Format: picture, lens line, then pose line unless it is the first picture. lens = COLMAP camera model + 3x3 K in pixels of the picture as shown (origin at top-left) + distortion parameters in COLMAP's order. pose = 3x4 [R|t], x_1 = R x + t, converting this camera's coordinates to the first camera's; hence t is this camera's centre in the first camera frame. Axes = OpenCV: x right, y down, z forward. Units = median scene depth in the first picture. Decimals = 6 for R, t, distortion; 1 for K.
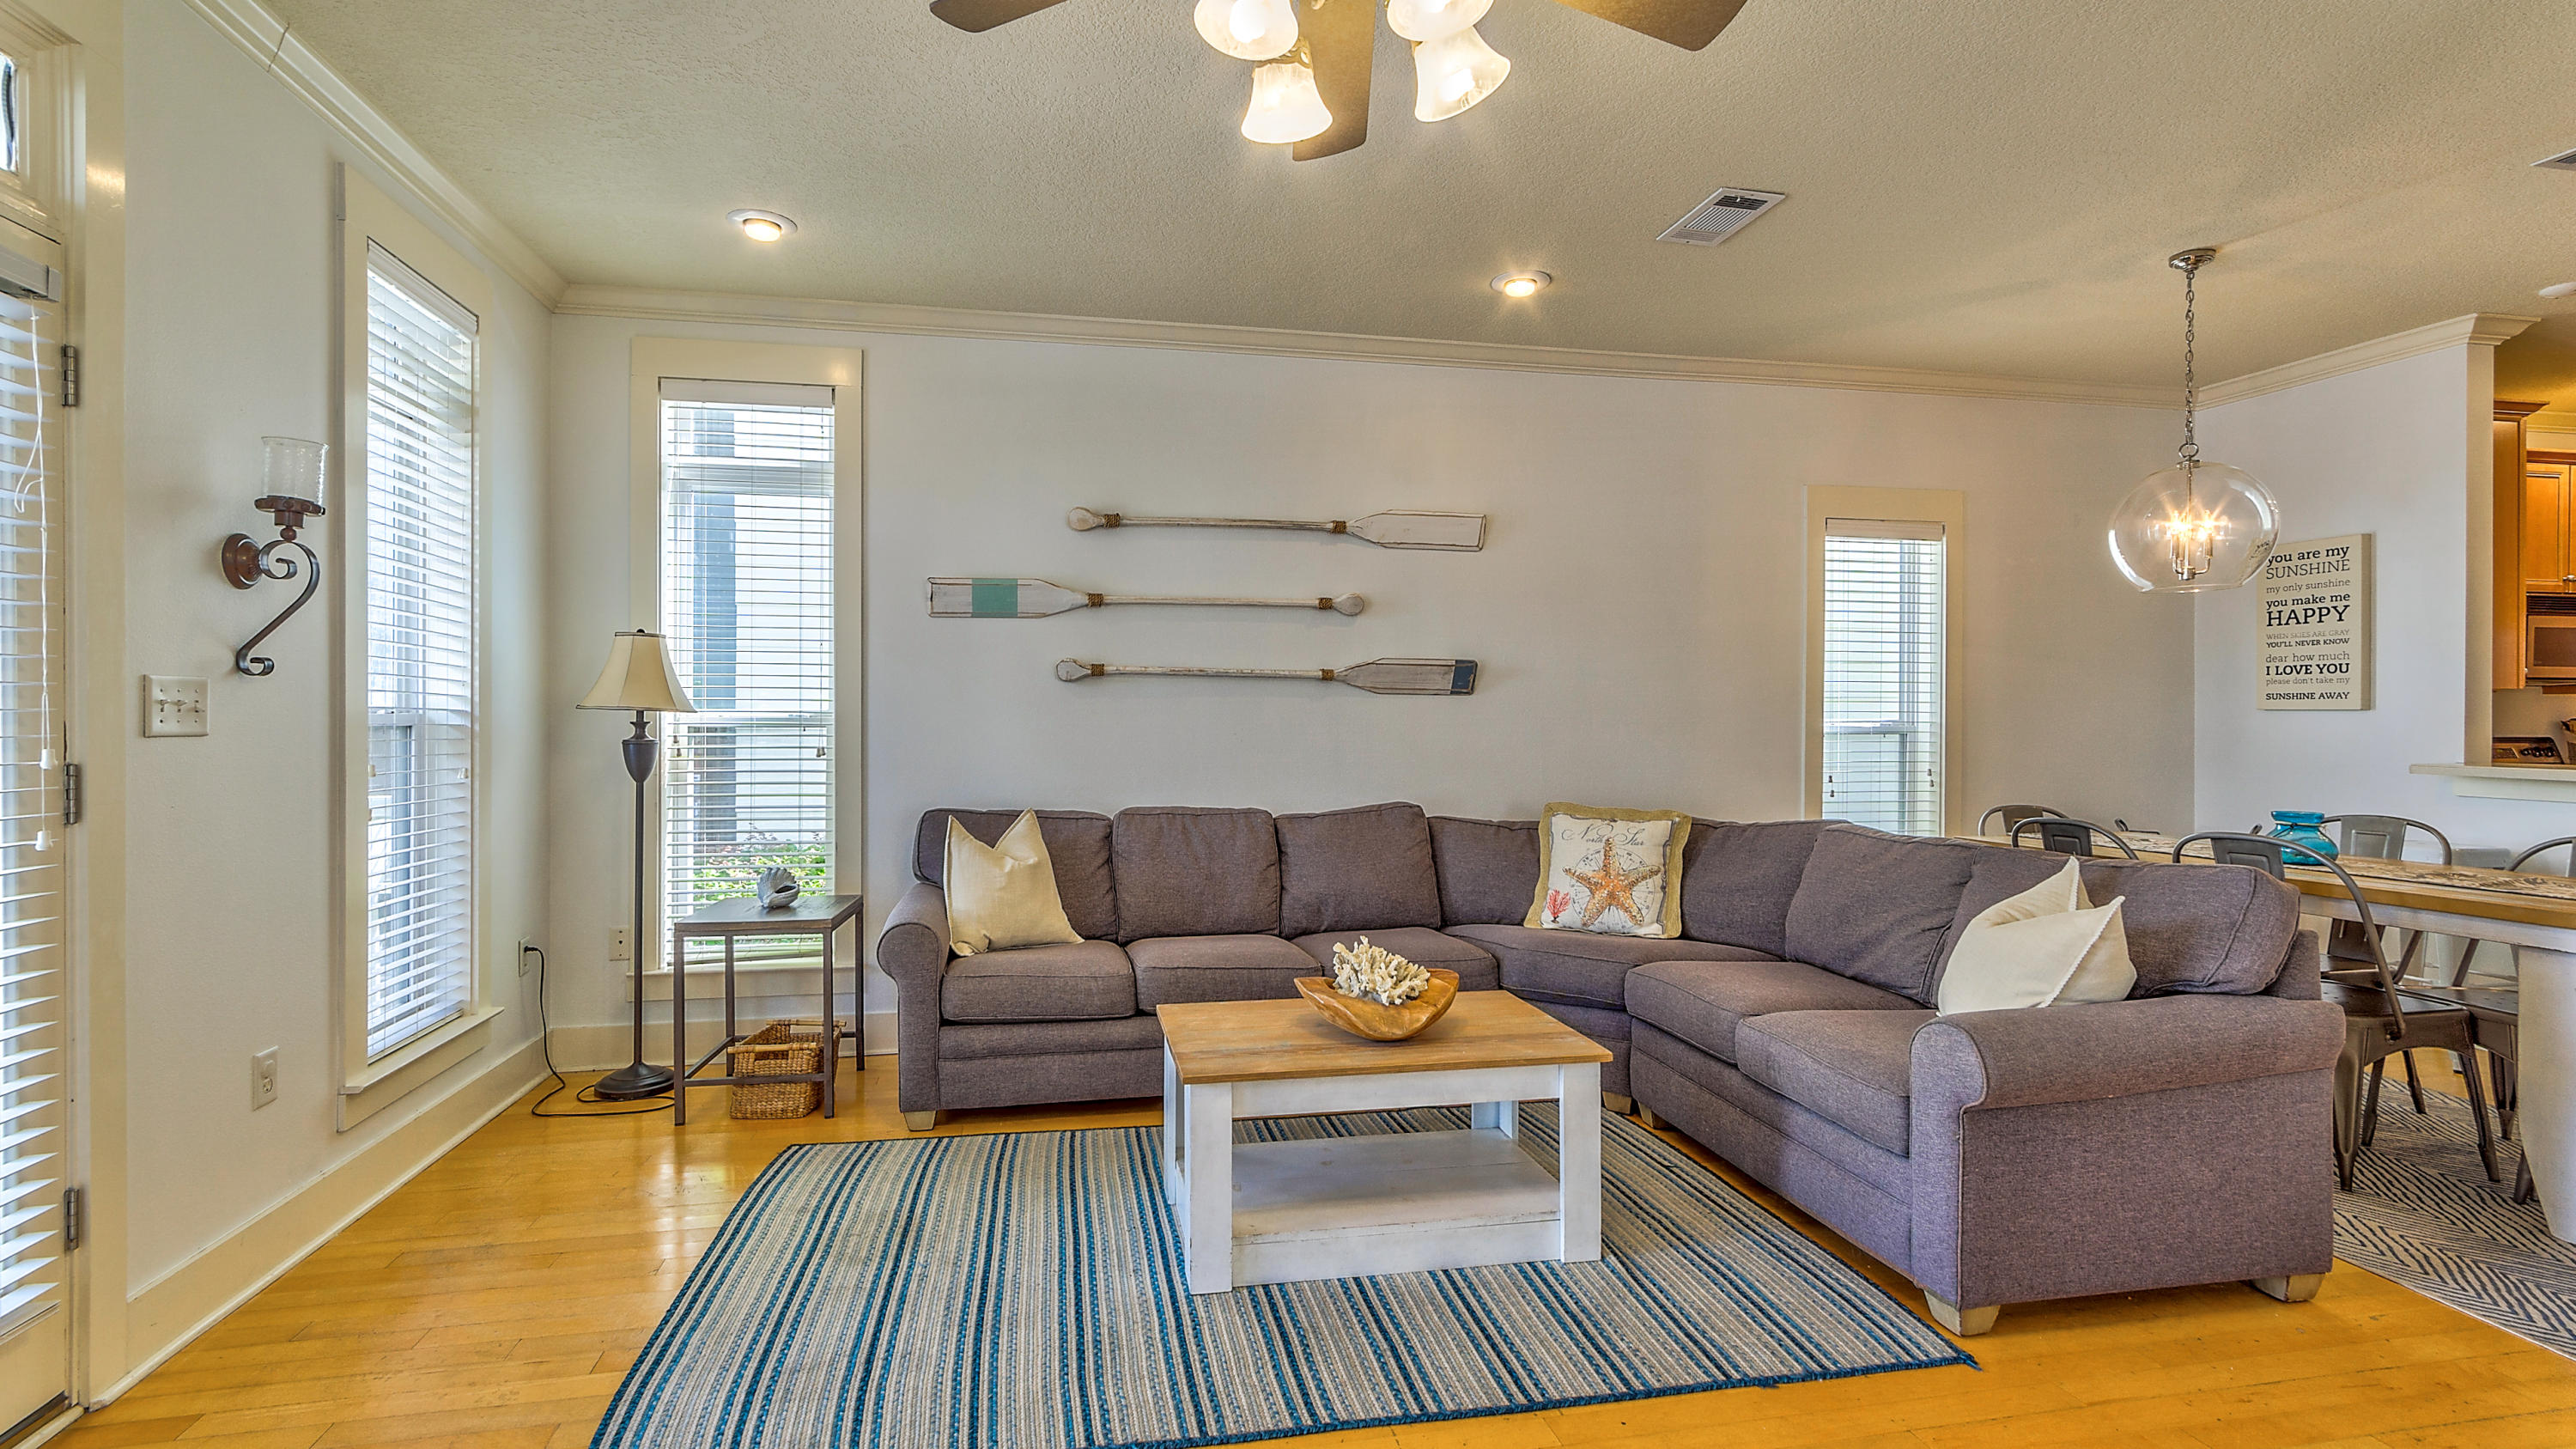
lens RADIAL K [[1143.0, 0, 1270.1], [0, 1143.0, 721.9], [0, 0, 1]] dist [0.004301, 0.000728]
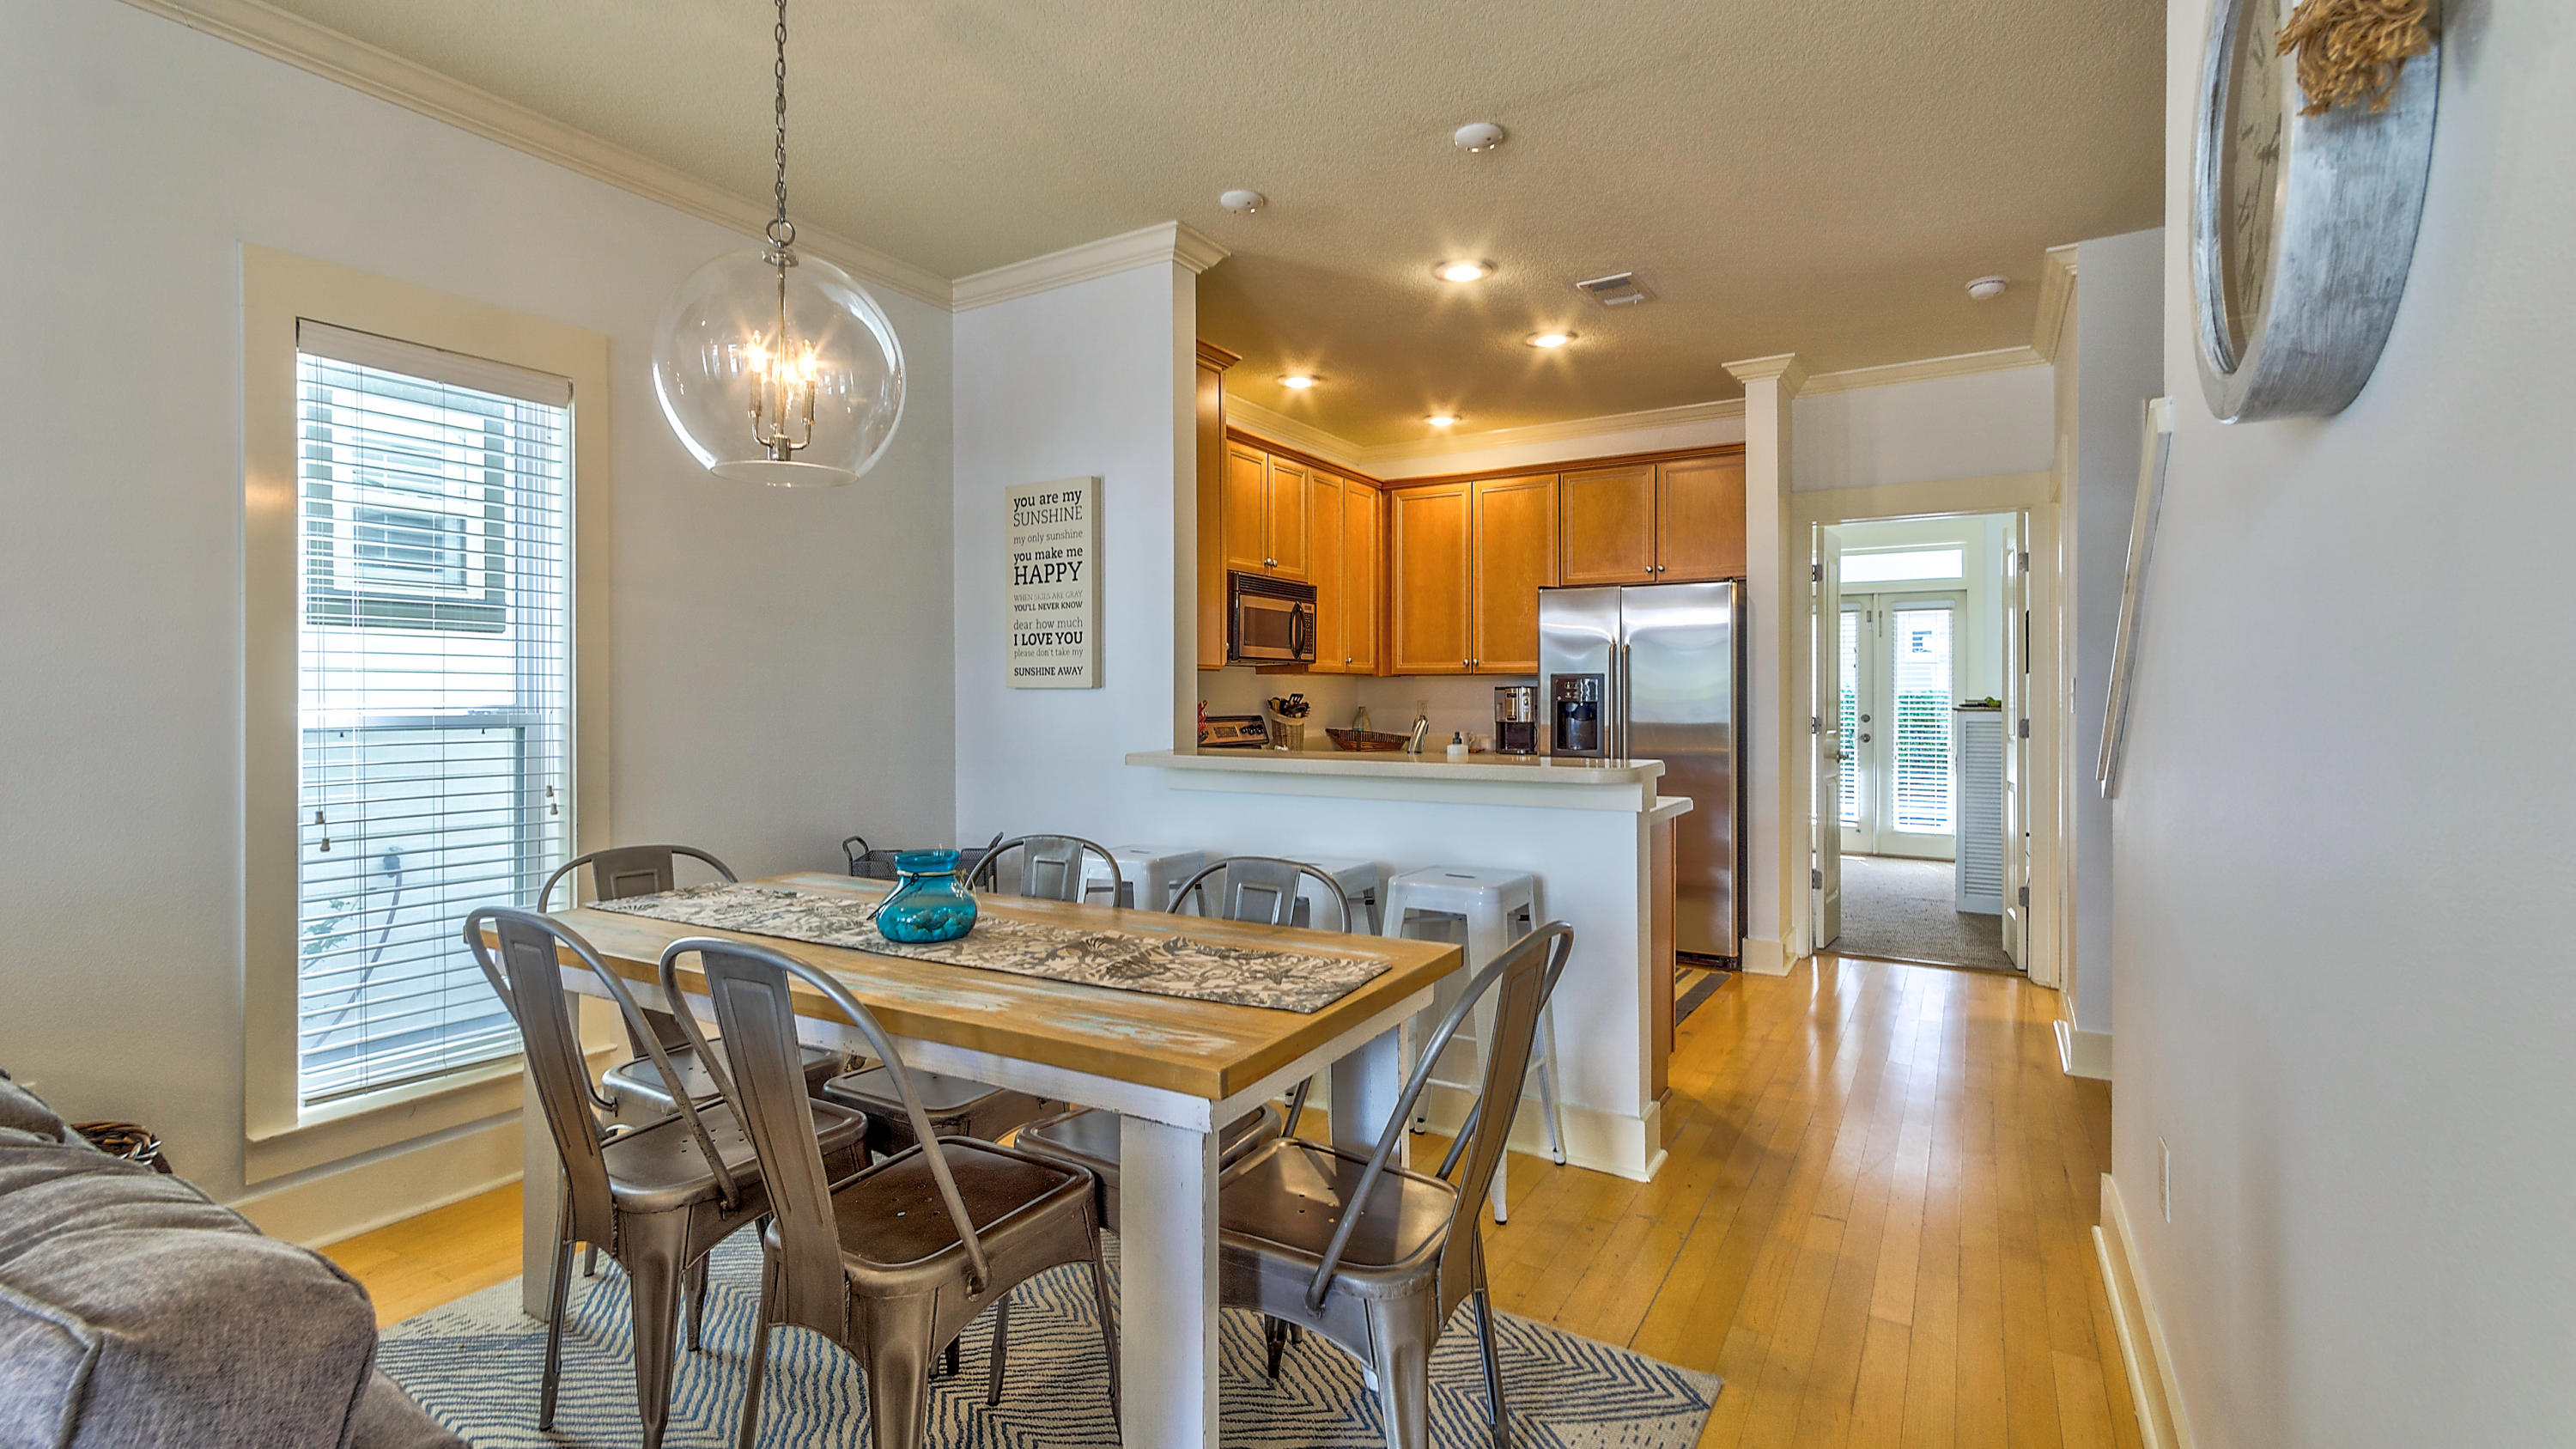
lens RADIAL K [[1143.0, 0, 1270.1], [0, 1143.0, 721.9], [0, 0, 1]] dist [0.004301, 0.000728]
pose [[0.681036, -0.019429, 0.731992, 0.450705], [0.007488, 0.999780, 0.019570, -0.001291], [-0.732212, -0.007846, 0.681032, 0.357804]]
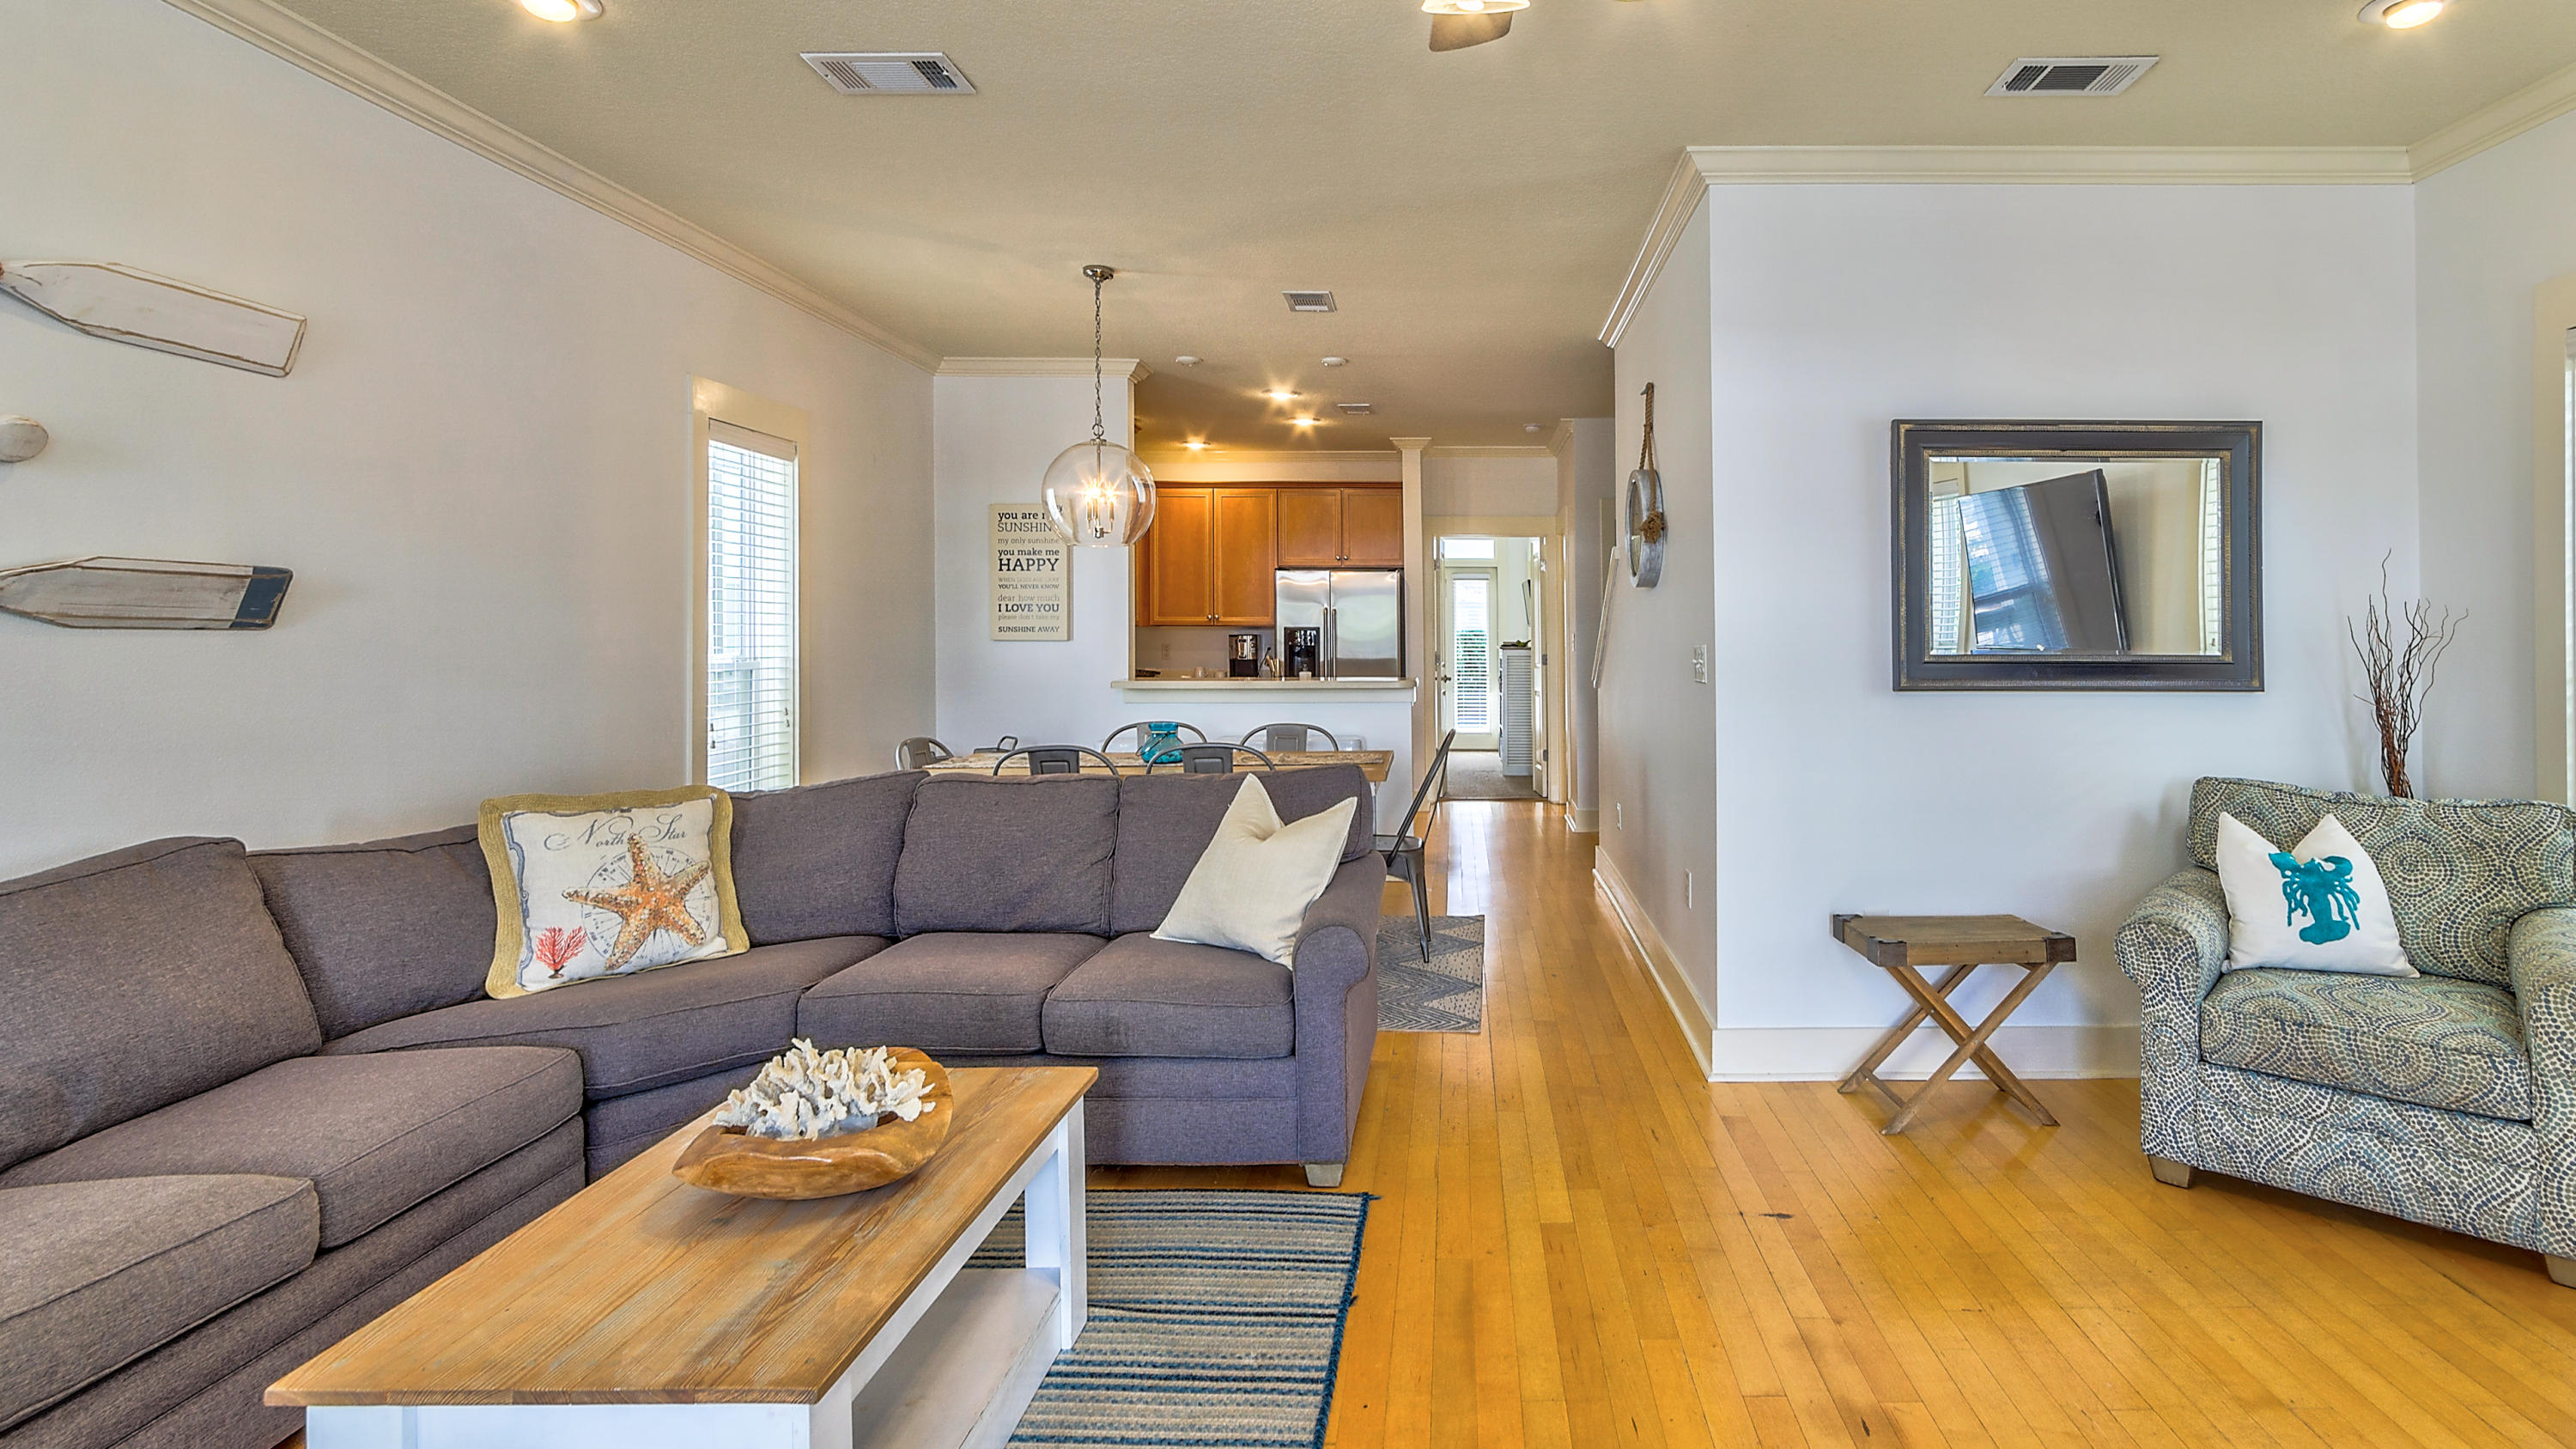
lens RADIAL K [[1199.8, 0, 1459.2], [0, 1199.8, 617.5], [0, 0, 1]] dist [-0.001383, 0.000166]
pose [[0.195478, 0.009316, 0.980664, -0.299897], [0.008577, 0.999900, -0.011208, -0.018433], [-0.980671, 0.010602, 0.195378, 0.318844]]
